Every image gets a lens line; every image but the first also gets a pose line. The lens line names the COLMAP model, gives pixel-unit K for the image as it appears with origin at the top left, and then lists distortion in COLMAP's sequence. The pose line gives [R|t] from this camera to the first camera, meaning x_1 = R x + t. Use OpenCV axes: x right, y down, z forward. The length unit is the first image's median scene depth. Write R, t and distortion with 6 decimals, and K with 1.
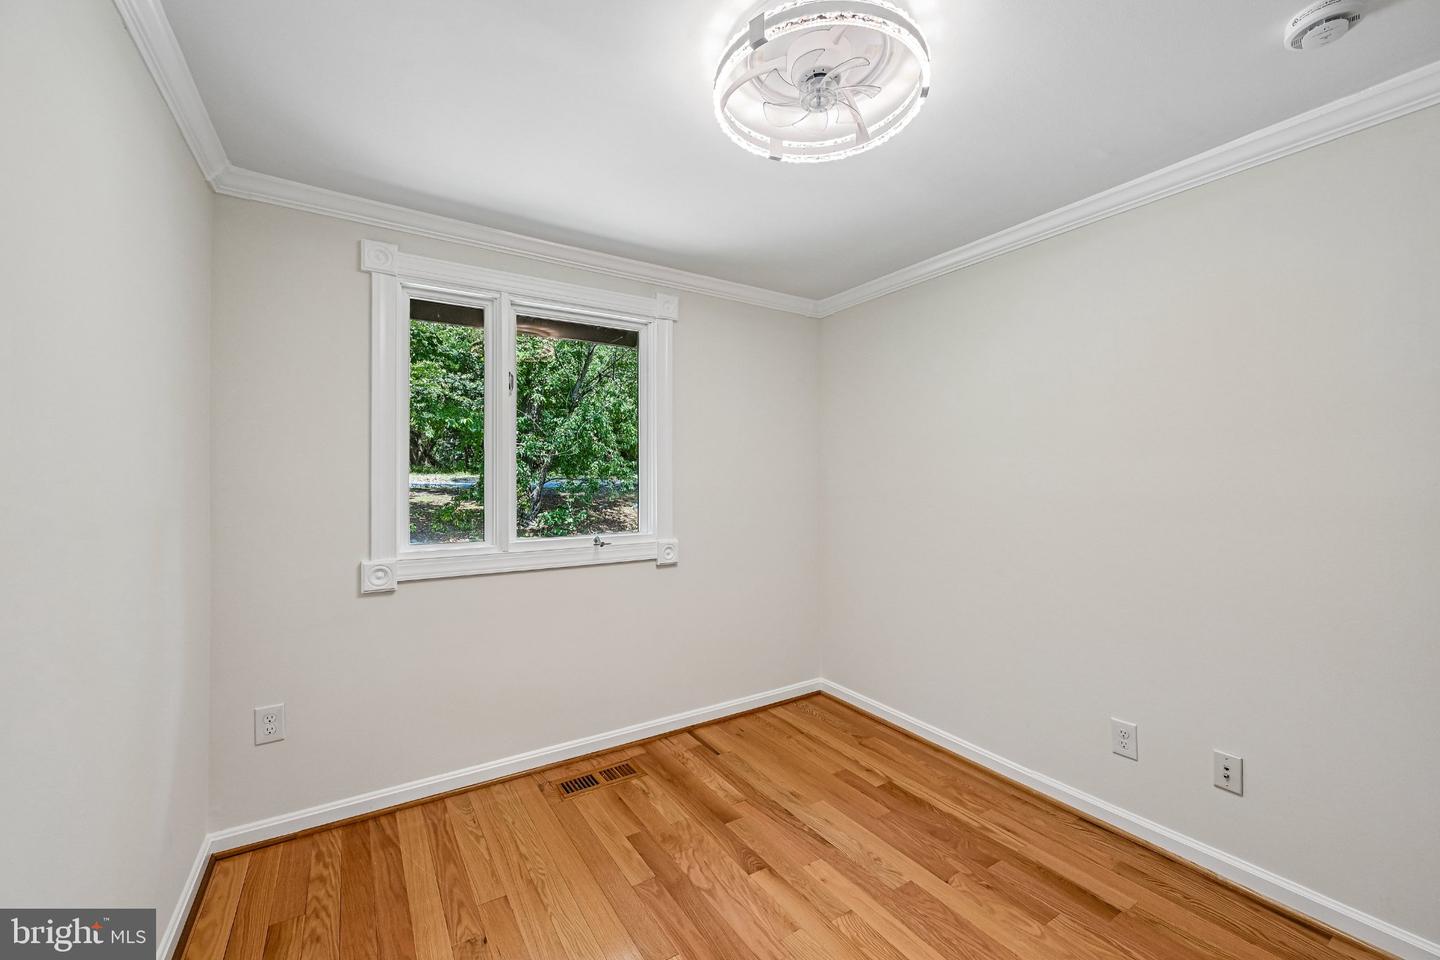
lens RADIAL K [[576.2, 0, 723.7], [0, 576.2, 475.3], [0, 0, 1]] dist [-0.001310, -0.000098]
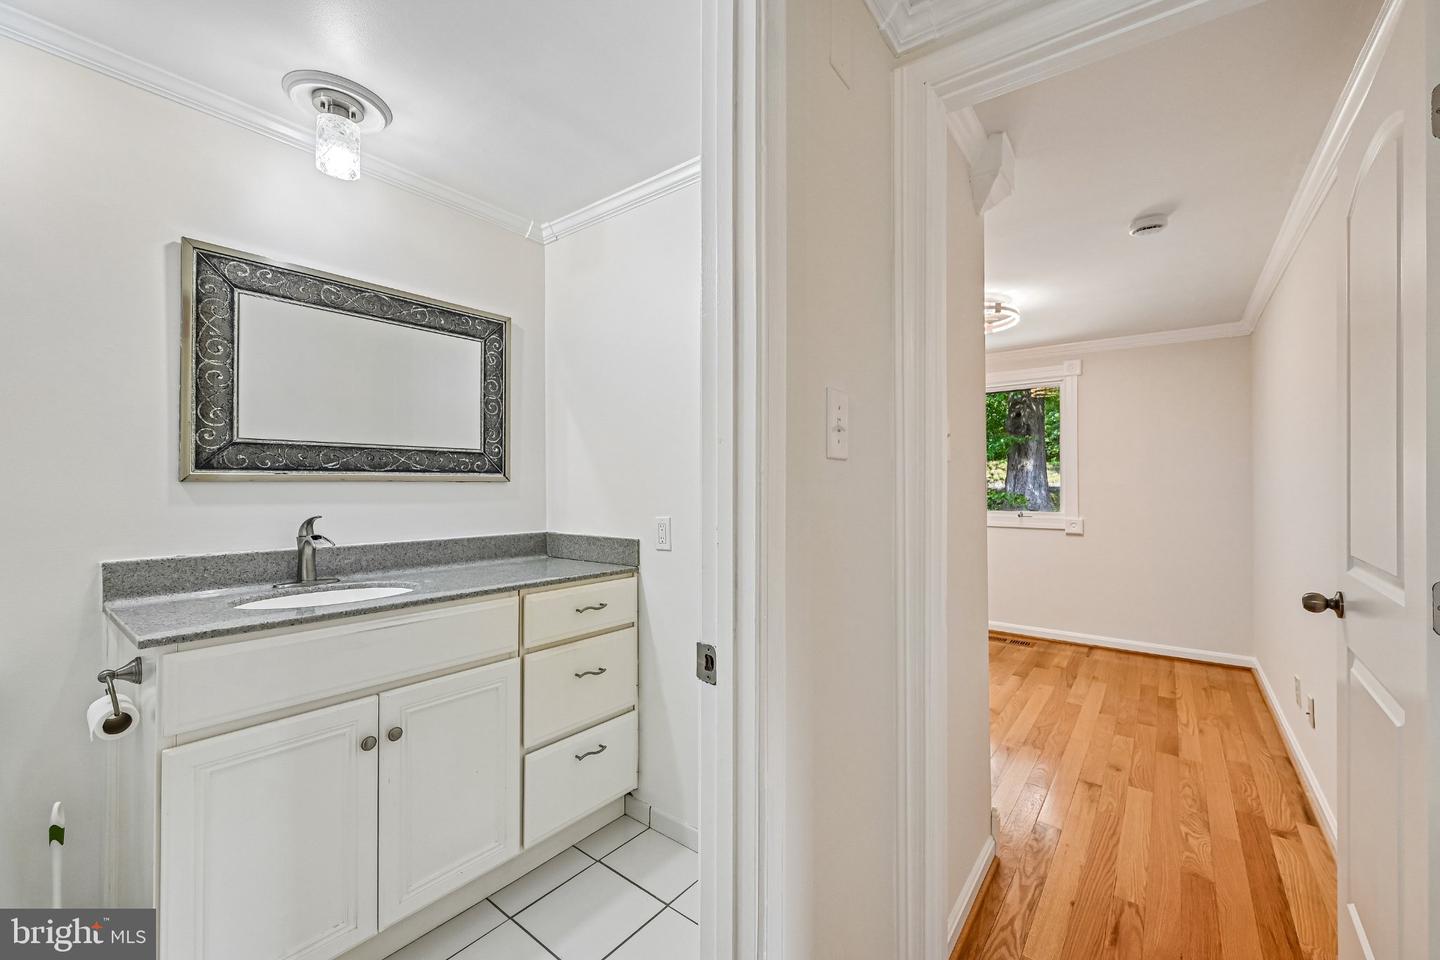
lens RADIAL K [[566.4, 0, 725.4], [0, 566.4, 476.9], [0, 0, 1]] dist [0.000542, 0.000079]
pose [[0.332367, -0.004355, -0.943140, 1.328304], [0.000404, 0.999990, -0.004475, 0.010414], [0.943150, 0.001106, 0.332365, -0.502549]]
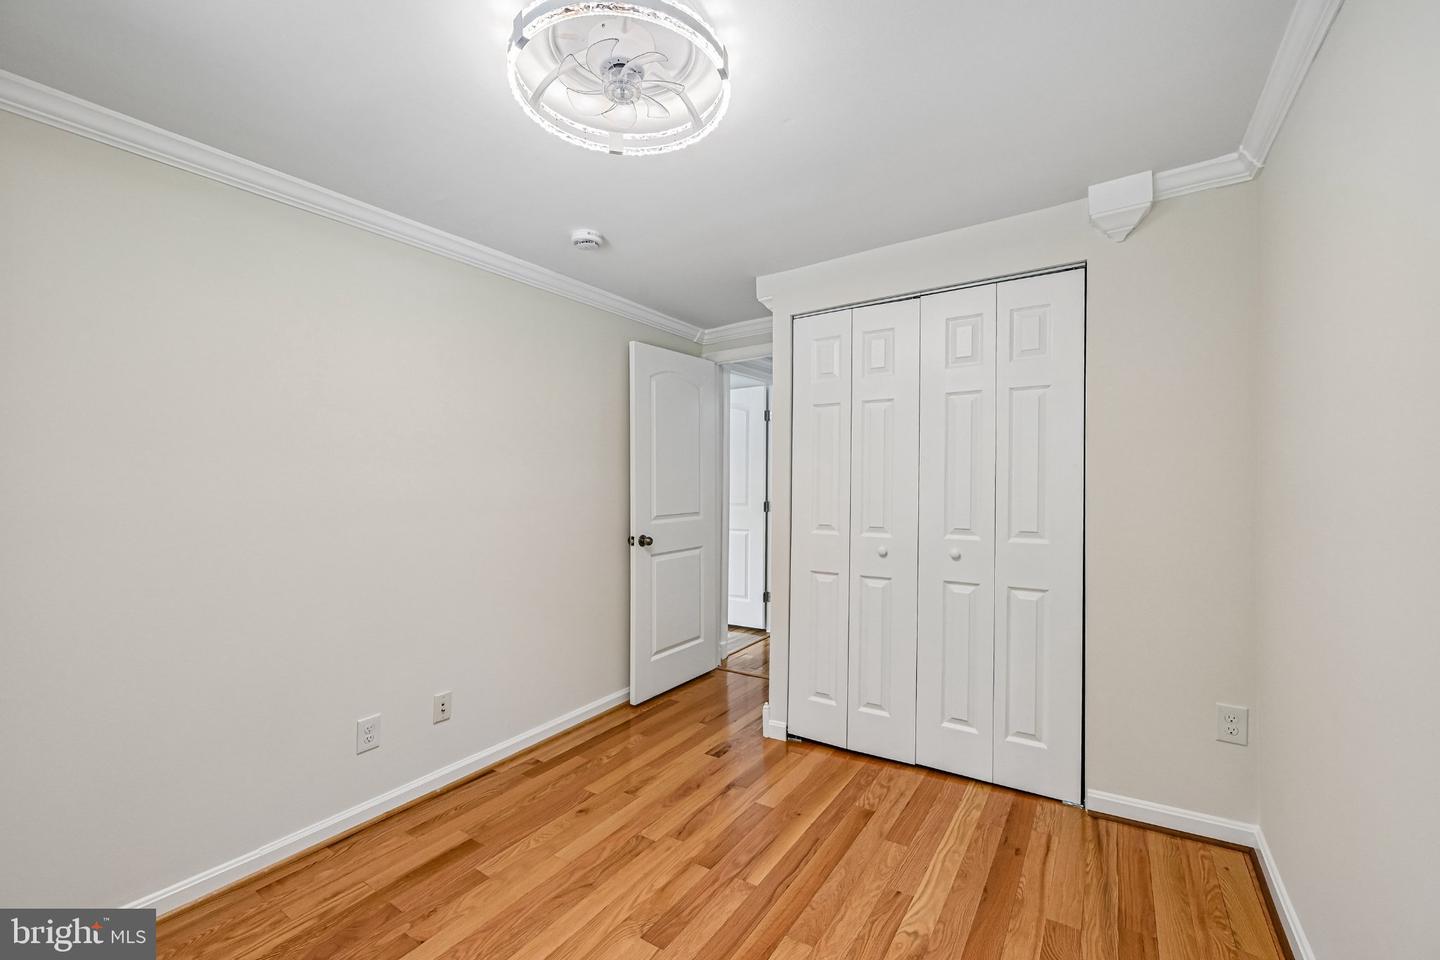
lens RADIAL K [[582.7, 0, 737.1], [0, 582.7, 505.2], [0, 0, 1]] dist [0.000377, 0.000020]
pose [[-0.419743, -0.029731, 0.907156, -0.504930], [0.004380, 0.999385, 0.034780, 0.003969], [-0.907633, 0.018572, -0.419355, 0.765127]]
